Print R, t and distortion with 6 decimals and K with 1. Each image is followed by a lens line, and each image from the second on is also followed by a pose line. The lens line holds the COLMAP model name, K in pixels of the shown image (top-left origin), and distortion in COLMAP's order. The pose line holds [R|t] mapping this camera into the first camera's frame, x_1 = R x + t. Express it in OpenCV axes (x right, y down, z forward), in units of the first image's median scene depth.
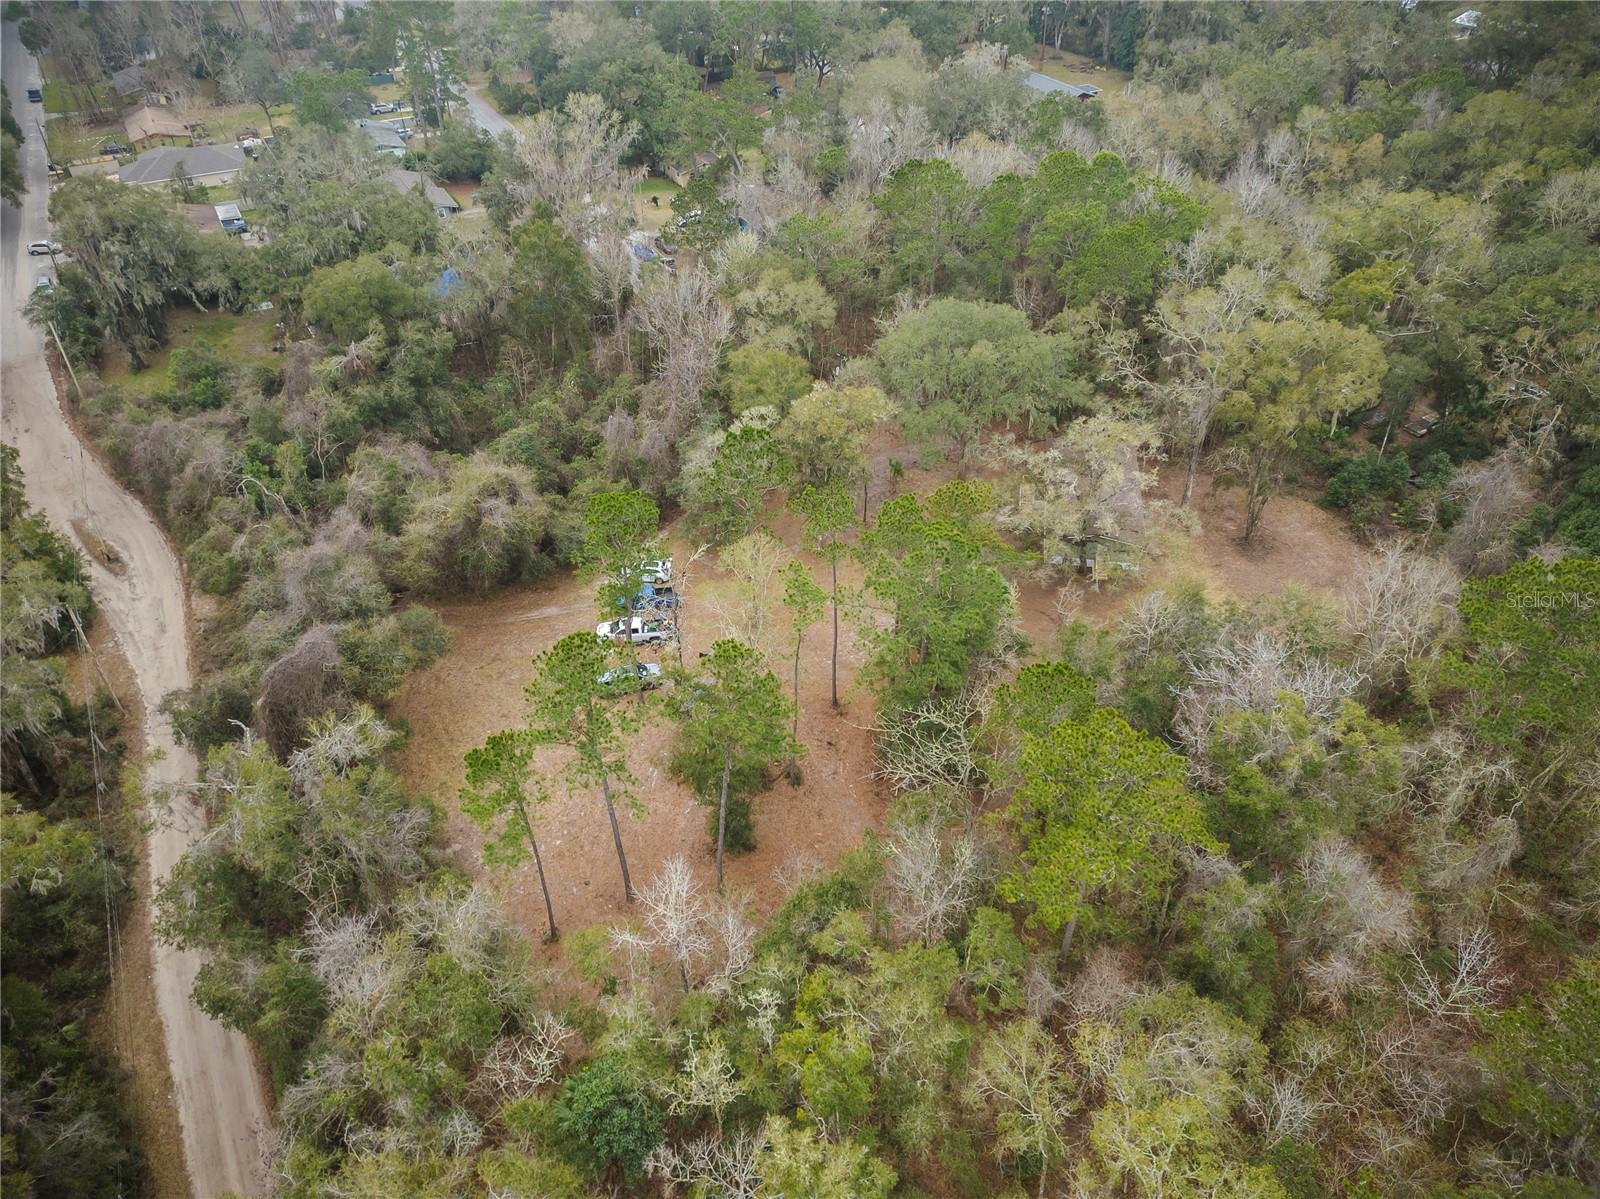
lens RADIAL K [[1132.5, 0, 805.2], [0, 1132.5, 601.2], [0, 0, 1]] dist [0.071596, -0.073378]
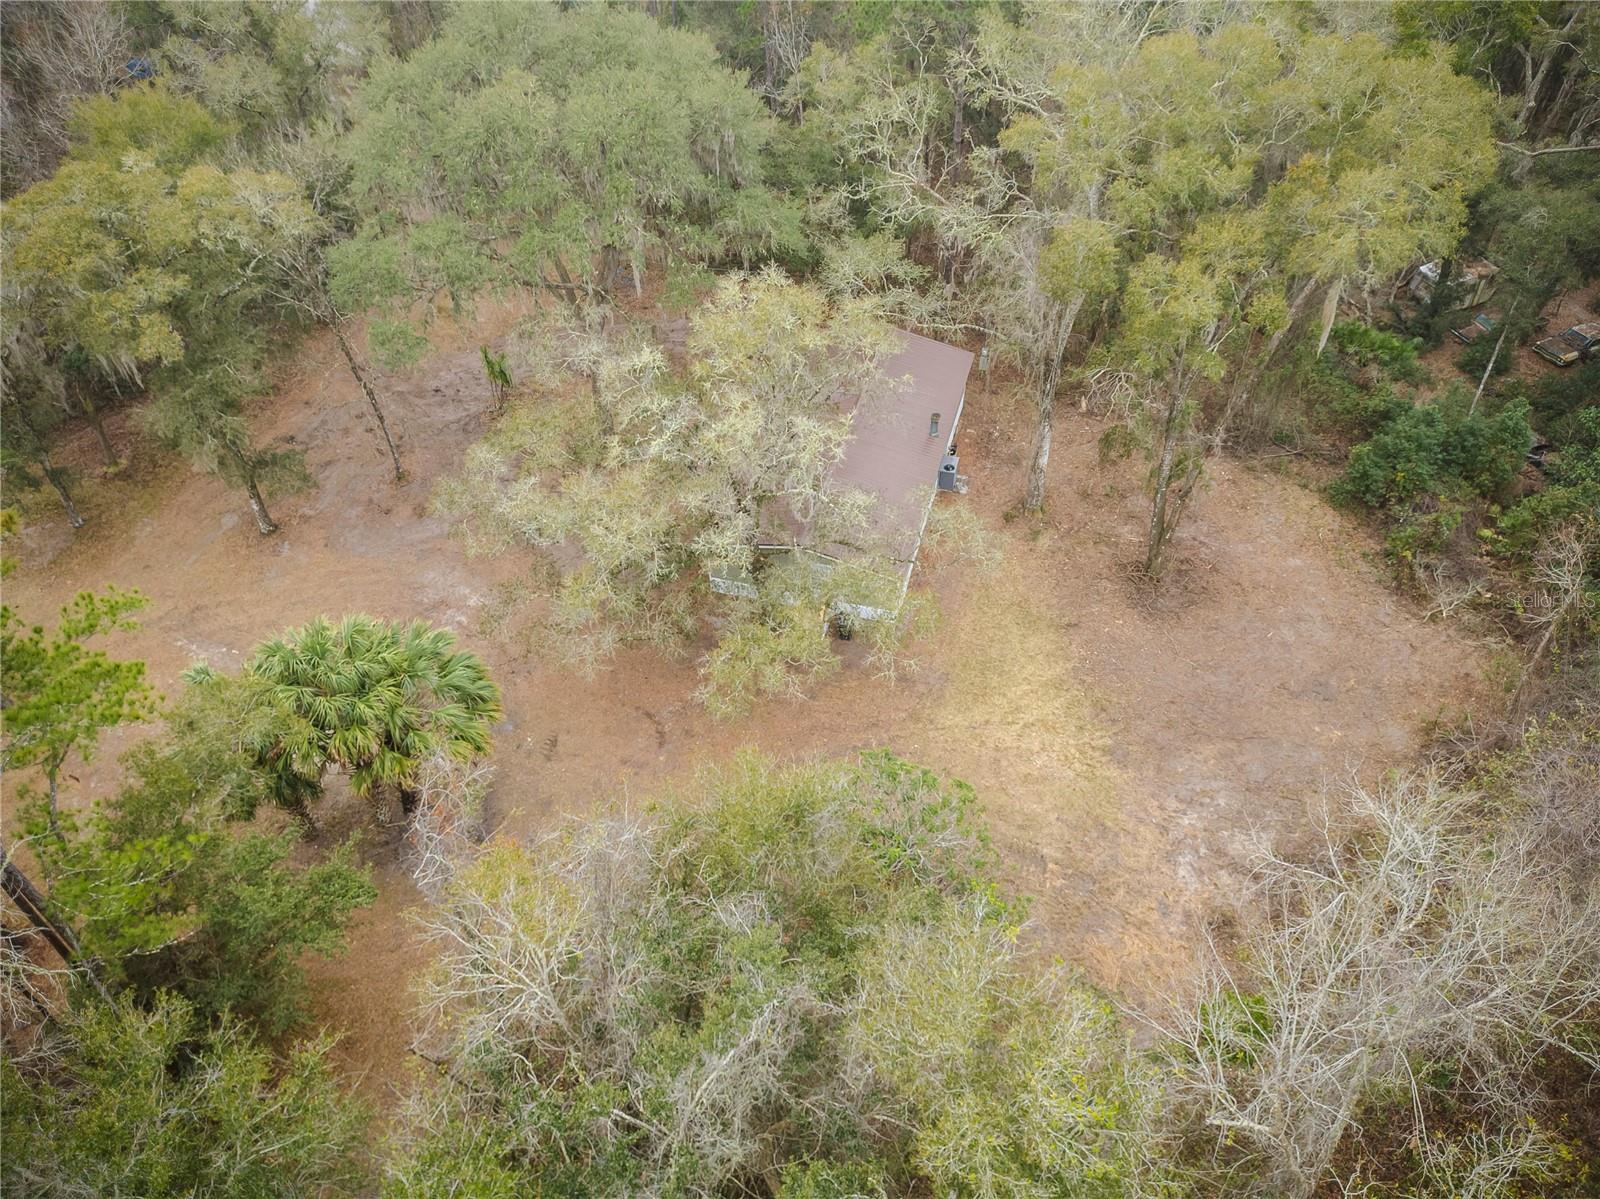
lens RADIAL K [[1094.8, 0, 800.0], [0, 1094.8, 599.5], [0, 0, 1]] dist [0.039798, -0.044076]
pose [[0.993390, 0.073753, -0.087959, 0.273536], [-0.064697, 0.992709, 0.101703, -0.074953], [0.094819, -0.095340, 0.990919, 0.519091]]
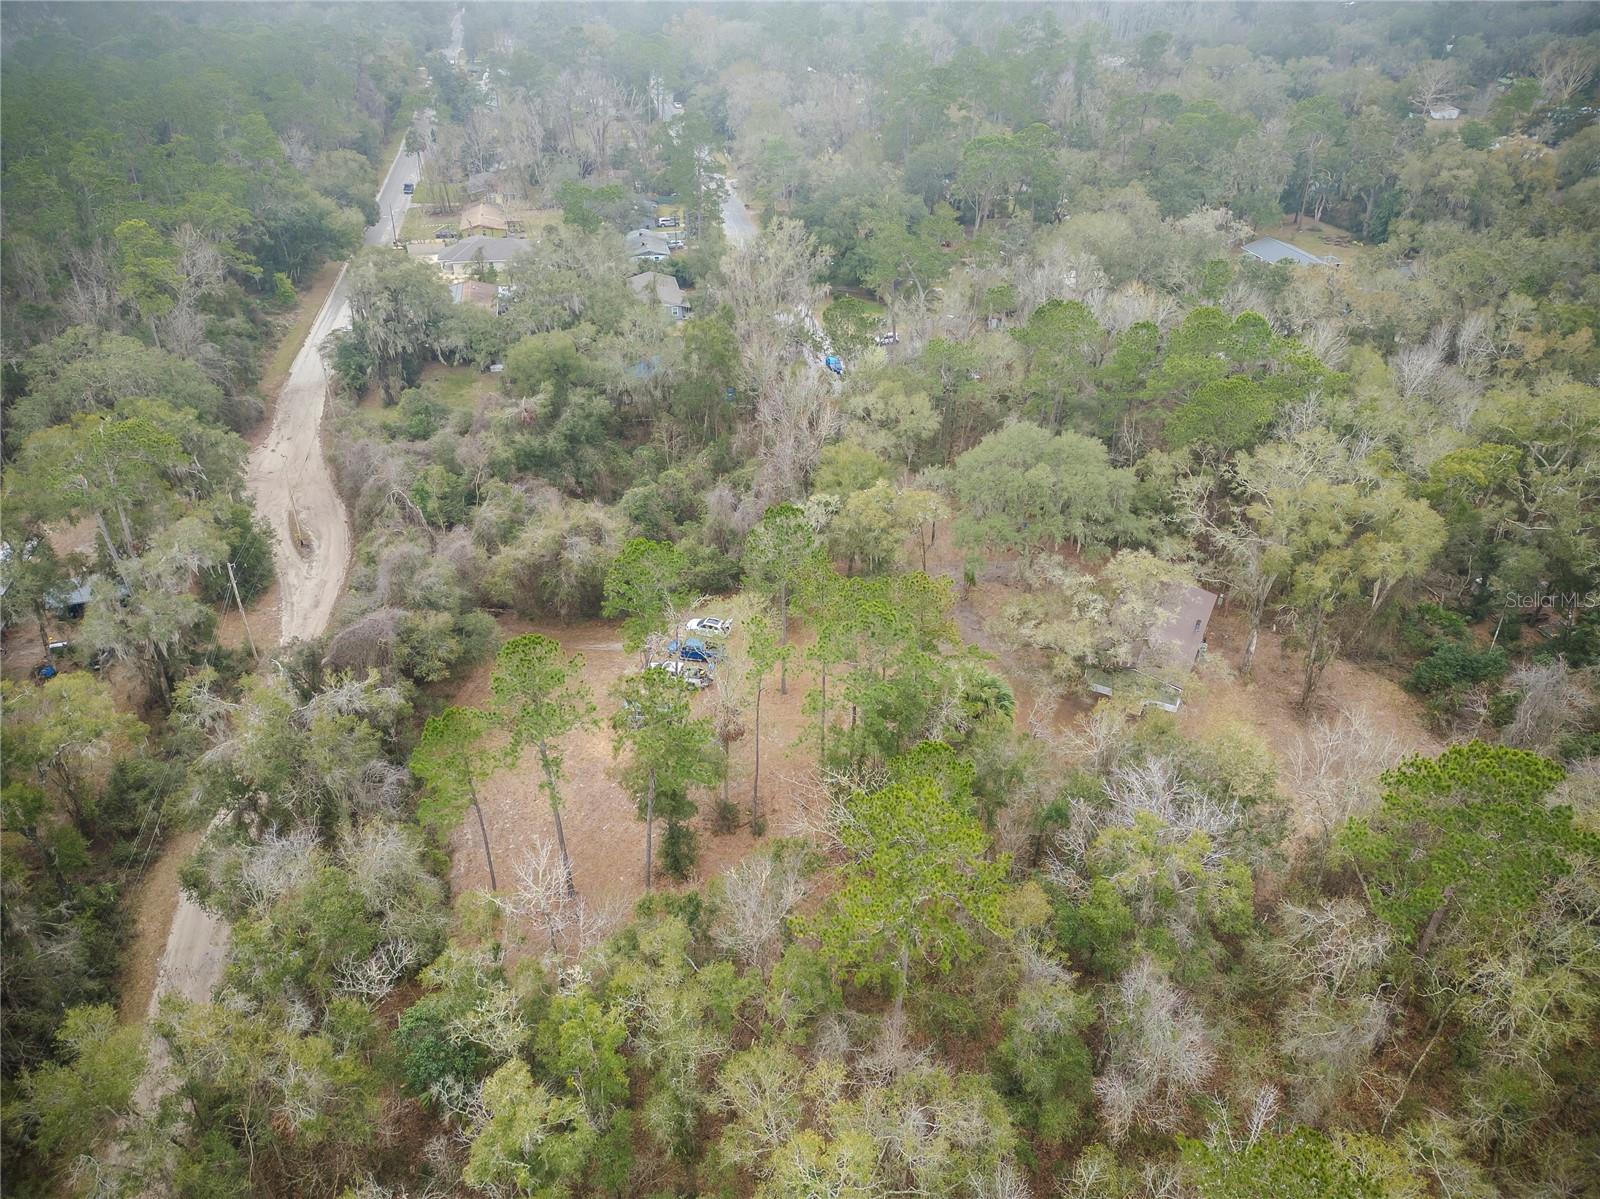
lens RADIAL K [[1132.5, 0, 805.2], [0, 1132.5, 601.2], [0, 0, 1]] dist [0.071596, -0.073378]
pose [[0.955384, 0.166001, -0.244305, 0.197958], [-0.191879, 0.977636, -0.086080, 0.023306], [0.224552, 0.129117, 0.965870, -0.037236]]
